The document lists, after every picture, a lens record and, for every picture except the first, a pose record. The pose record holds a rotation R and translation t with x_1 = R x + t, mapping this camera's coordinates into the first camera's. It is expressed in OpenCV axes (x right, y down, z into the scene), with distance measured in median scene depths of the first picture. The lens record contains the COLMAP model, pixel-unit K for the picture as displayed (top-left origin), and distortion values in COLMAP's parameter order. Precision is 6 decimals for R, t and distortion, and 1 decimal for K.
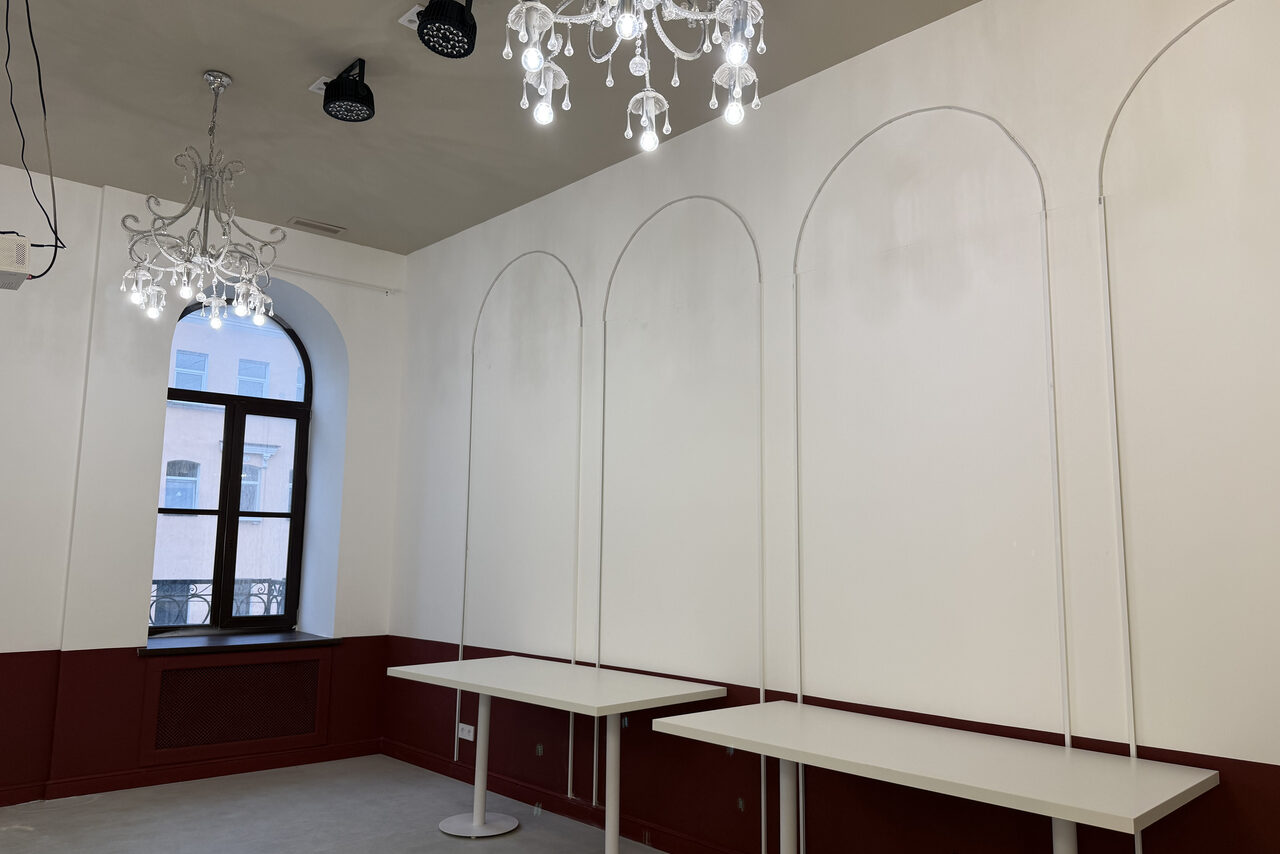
lens RADIAL K [[883.3, 0, 638.2], [0, 883.3, 432.4], [0, 0, 1]] dist [0.053299, -0.065309]
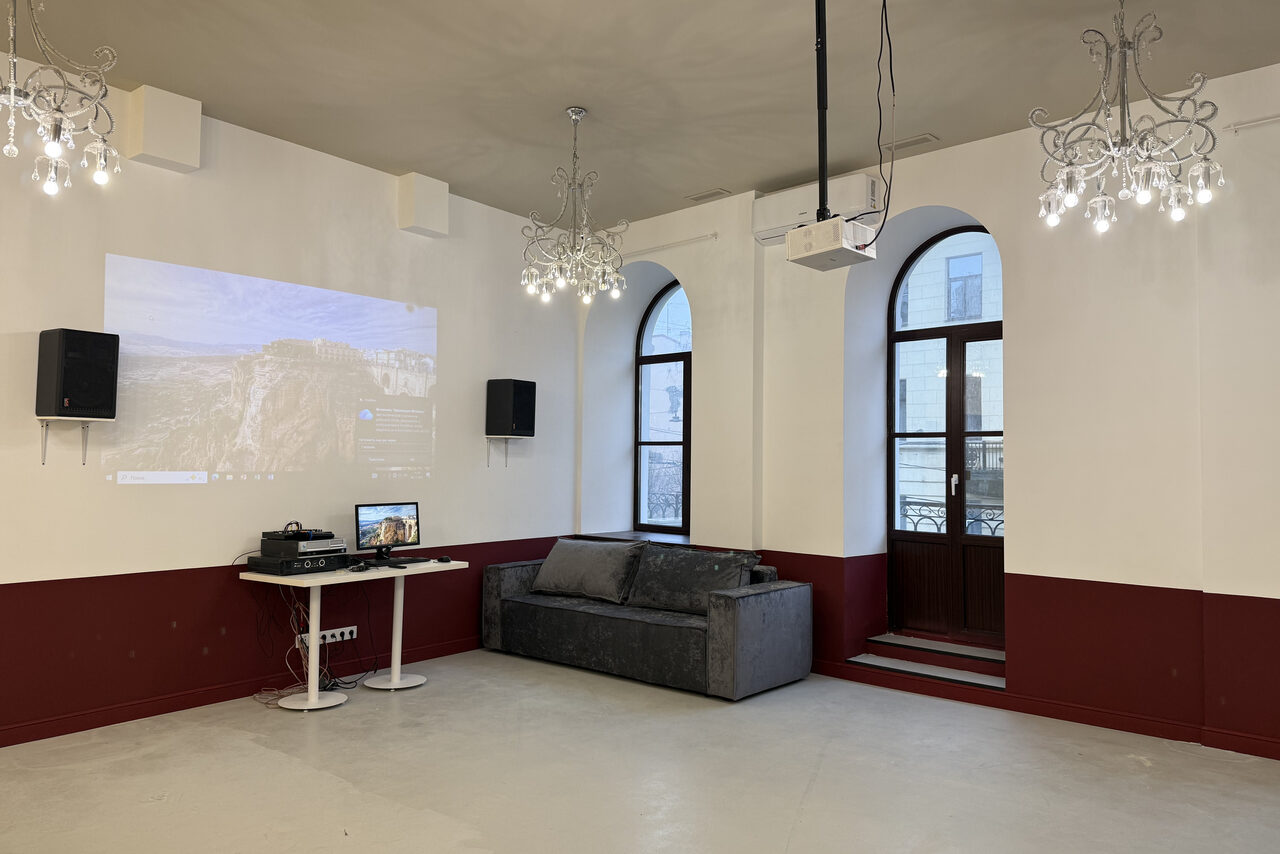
lens RADIAL K [[883.3, 0, 623.7], [0, 883.3, 427.0], [0, 0, 1]] dist [0.053299, -0.065309]
pose [[0.087555, -0.052641, -0.994768, 0.245938], [0.117924, 0.992129, -0.042123, 0.041599], [0.989155, -0.113619, 0.093073, 0.336599]]
